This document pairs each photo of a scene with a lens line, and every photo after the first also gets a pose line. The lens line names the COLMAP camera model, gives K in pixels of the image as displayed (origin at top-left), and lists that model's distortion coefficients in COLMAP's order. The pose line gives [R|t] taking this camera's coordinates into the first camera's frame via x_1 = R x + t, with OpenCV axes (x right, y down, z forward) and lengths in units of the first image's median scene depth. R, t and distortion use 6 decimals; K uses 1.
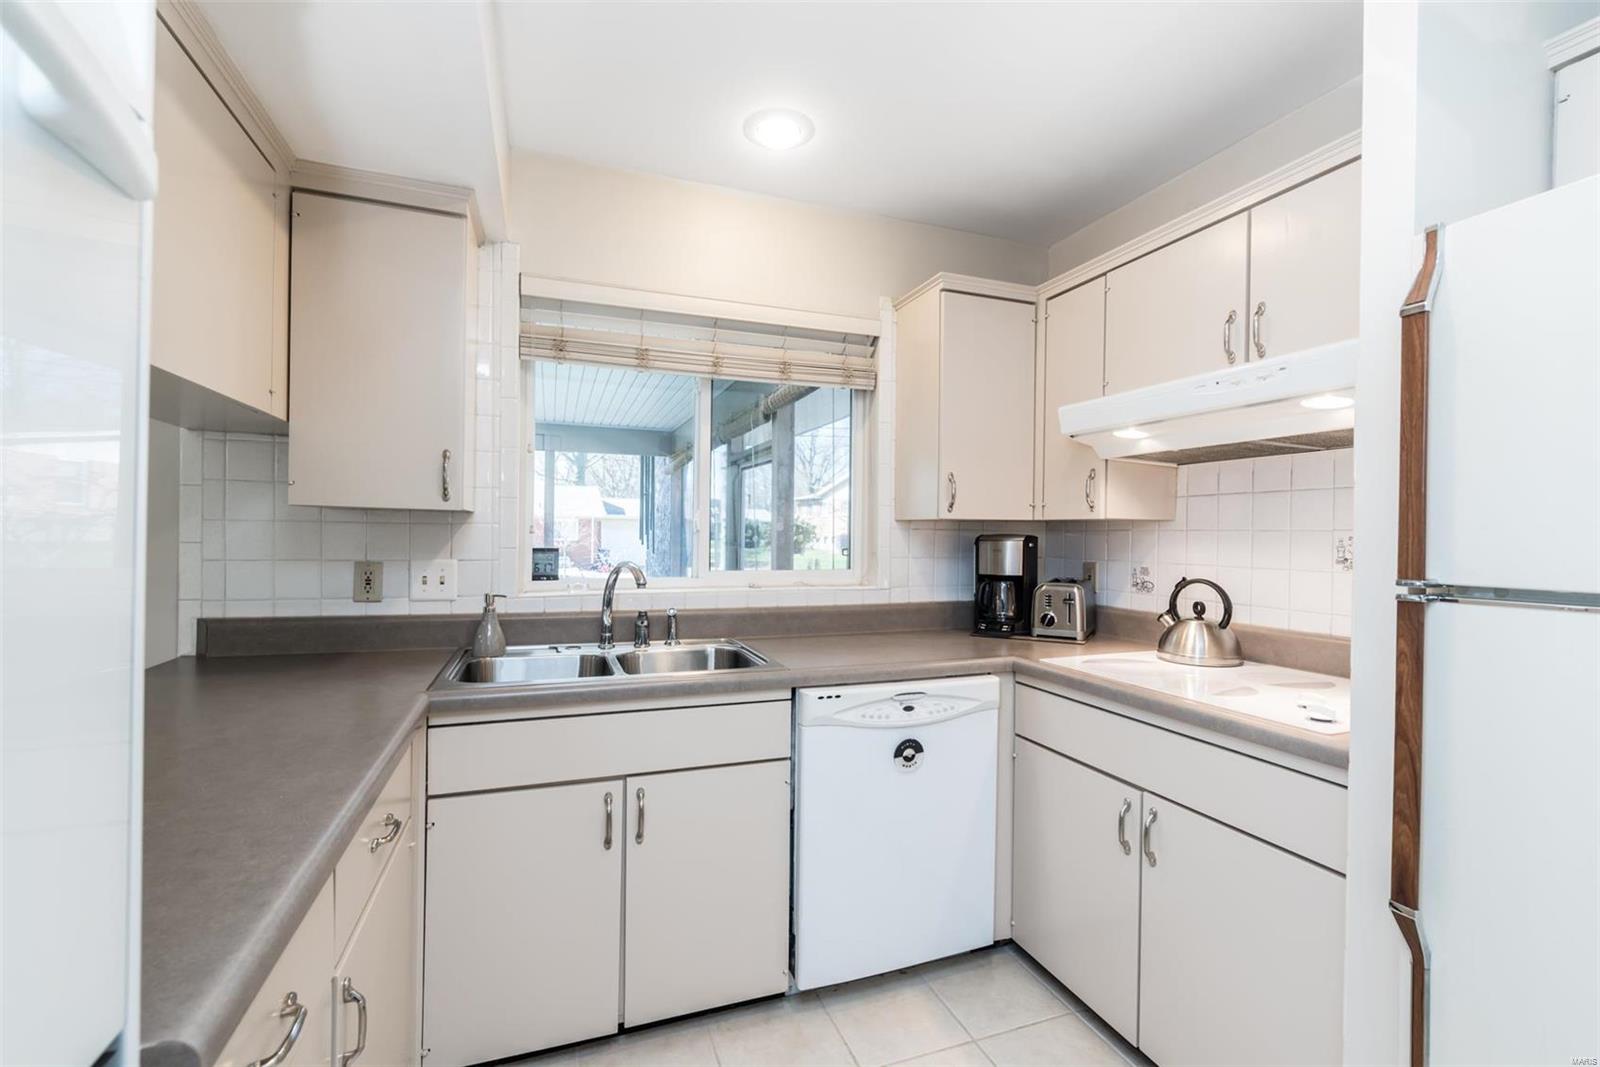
lens RADIAL K [[690.1, 0, 801.4], [0, 690.1, 537.6], [0, 0, 1]] dist [-0.002703, -0.000003]
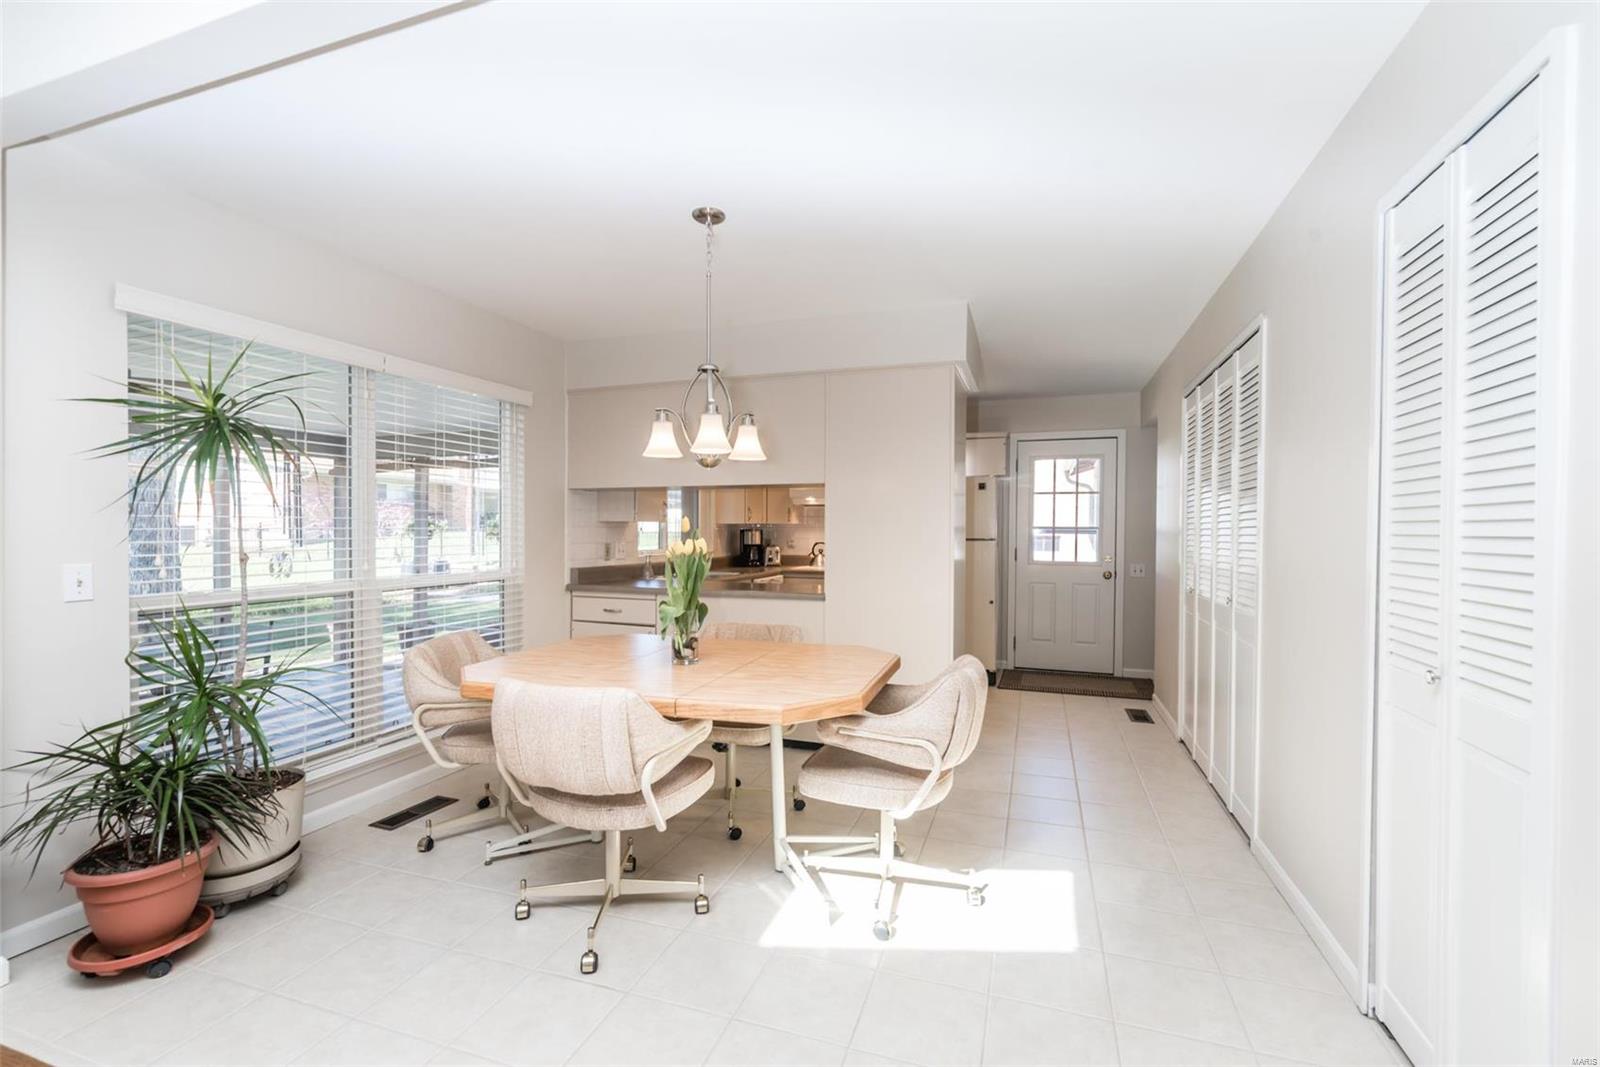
lens RADIAL K [[690.1, 0, 802.1], [0, 690.1, 535.7], [0, 0, 1]] dist [-0.002703, -0.000003]
pose [[0.633748, -0.014991, 0.773394, -1.725927], [0.008175, 0.999886, 0.012683, -0.013638], [-0.773496, -0.001715, 0.633799, -0.881086]]
